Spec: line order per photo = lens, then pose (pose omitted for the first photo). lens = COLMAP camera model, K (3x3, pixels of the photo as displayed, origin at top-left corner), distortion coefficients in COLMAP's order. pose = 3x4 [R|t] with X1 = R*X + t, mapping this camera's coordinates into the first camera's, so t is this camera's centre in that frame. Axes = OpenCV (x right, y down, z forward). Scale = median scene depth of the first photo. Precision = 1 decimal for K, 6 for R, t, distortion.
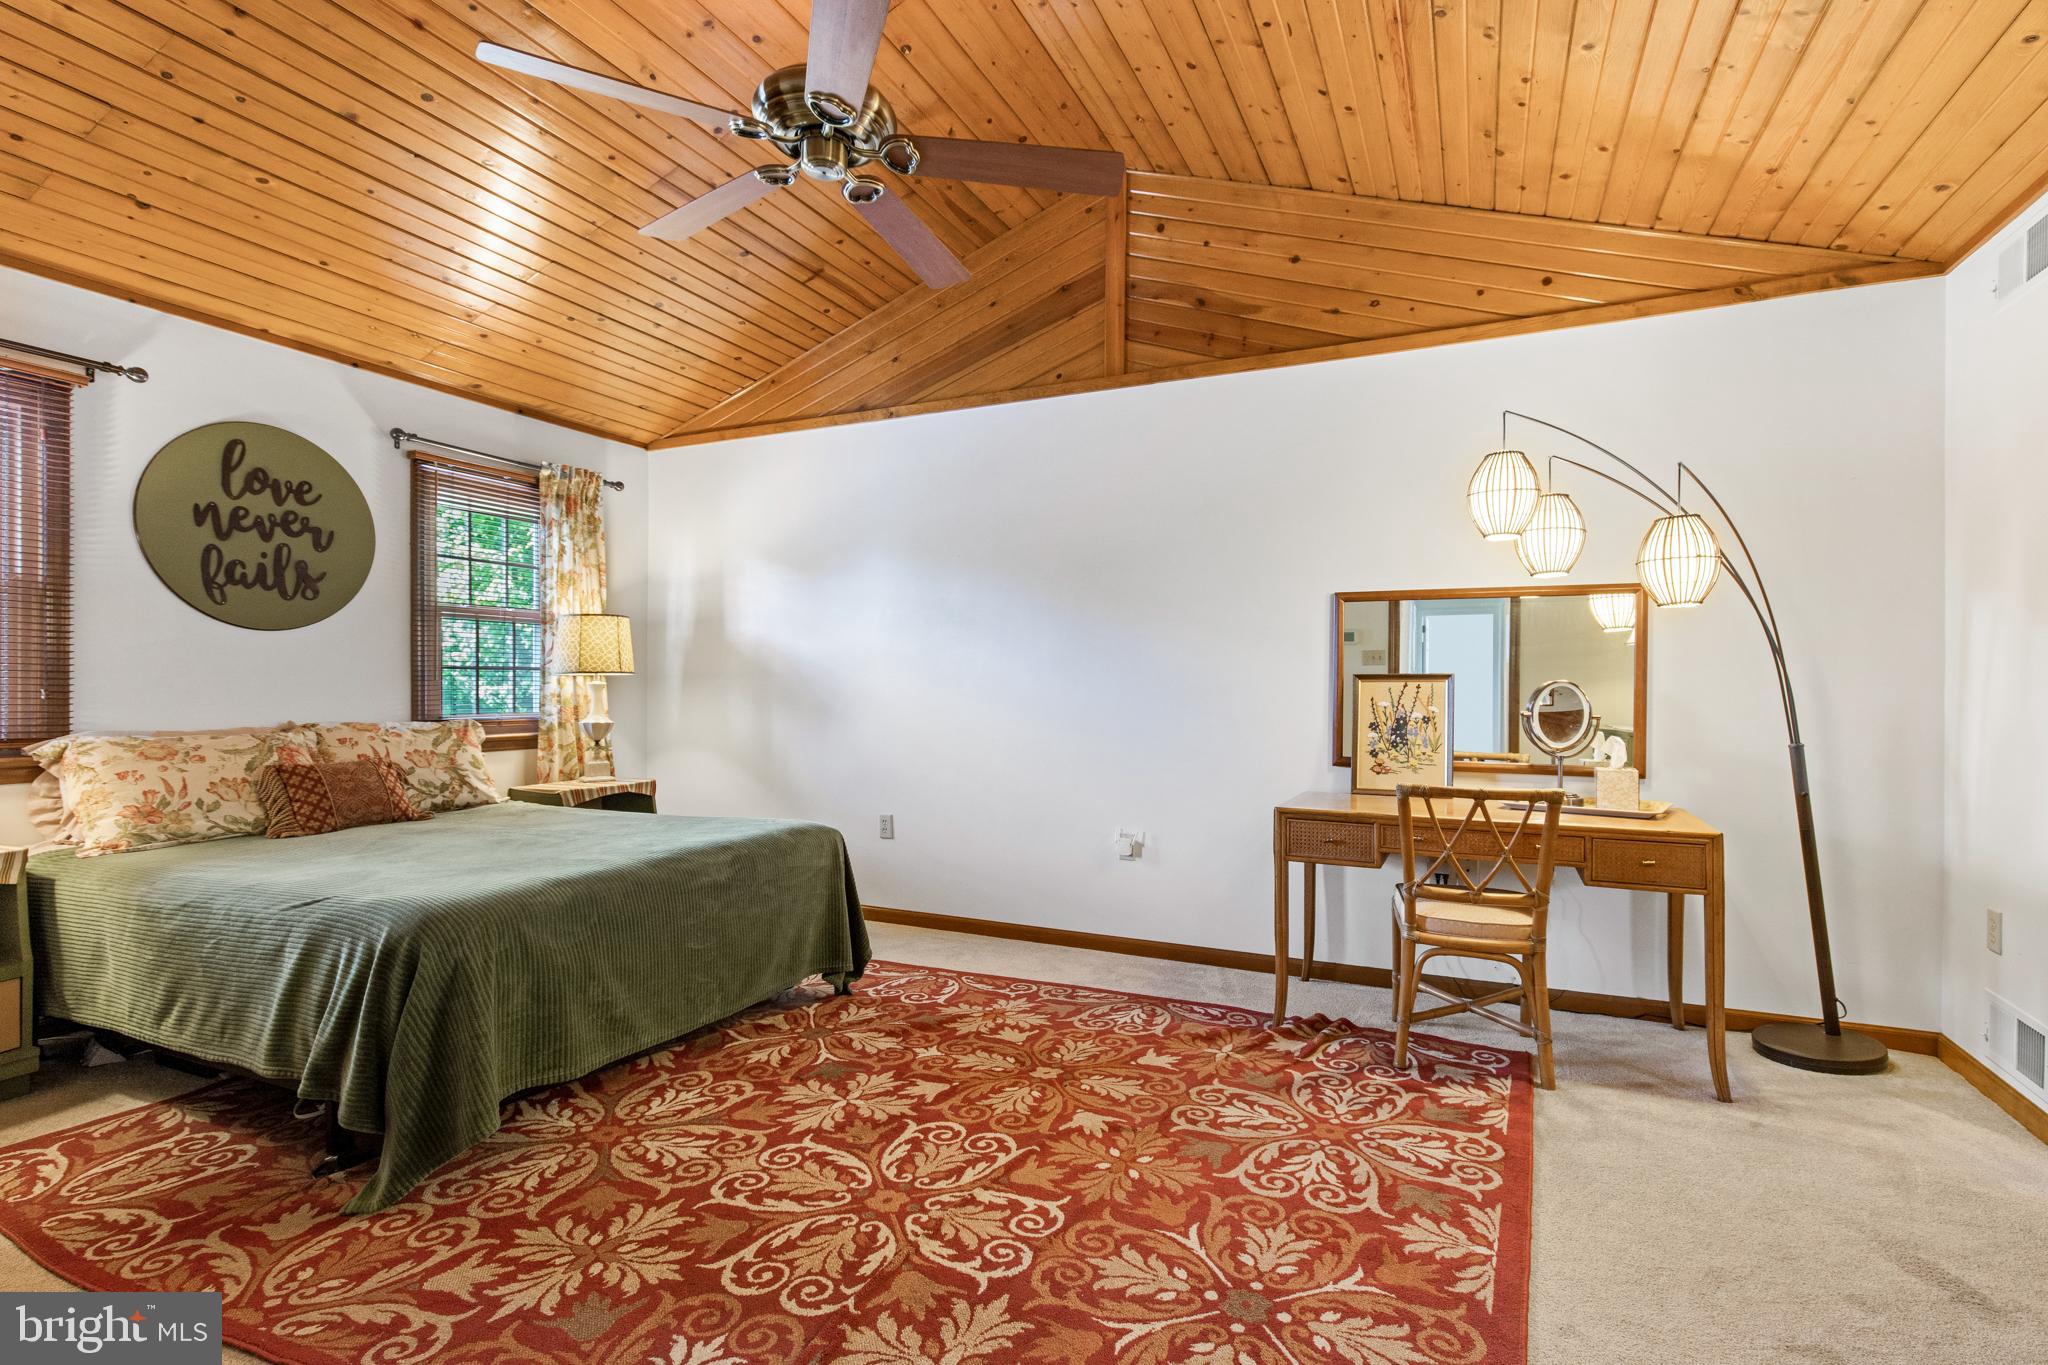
lens RADIAL K [[925.7, 0, 1064.7], [0, 925.7, 693.6], [0, 0, 1]] dist [0.001075, -0.000529]
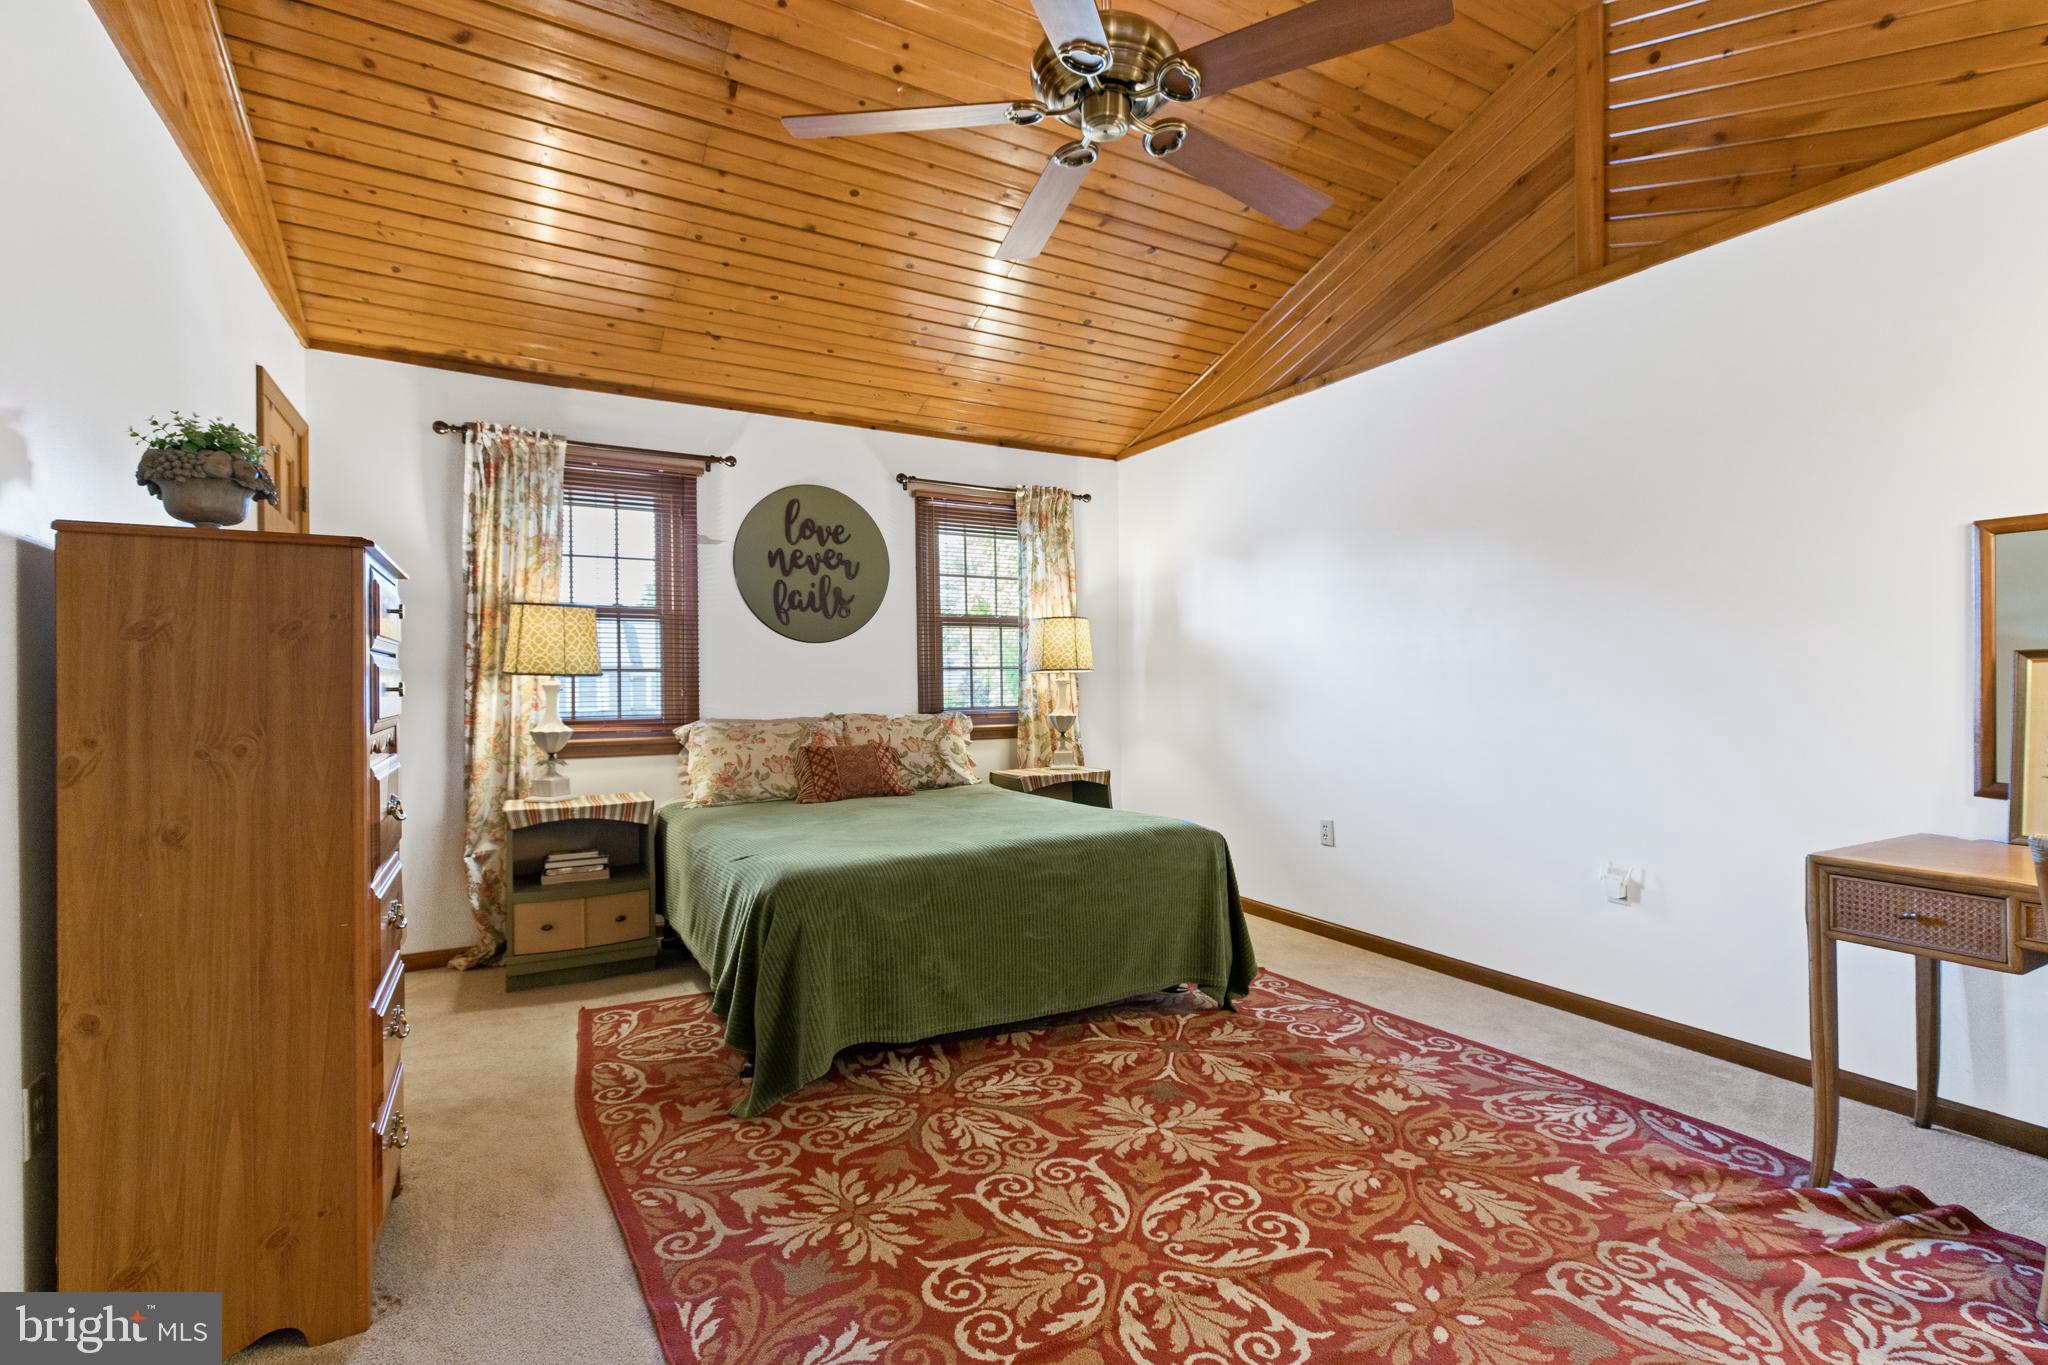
lens RADIAL K [[925.7, 0, 1027.3], [0, 925.7, 684.4], [0, 0, 1]] dist [0.001075, -0.000529]
pose [[0.813698, -0.010298, -0.581197, 0.158835], [0.008230, 0.999947, -0.006195, 0.000833], [0.581230, 0.000258, 0.813740, 0.135835]]
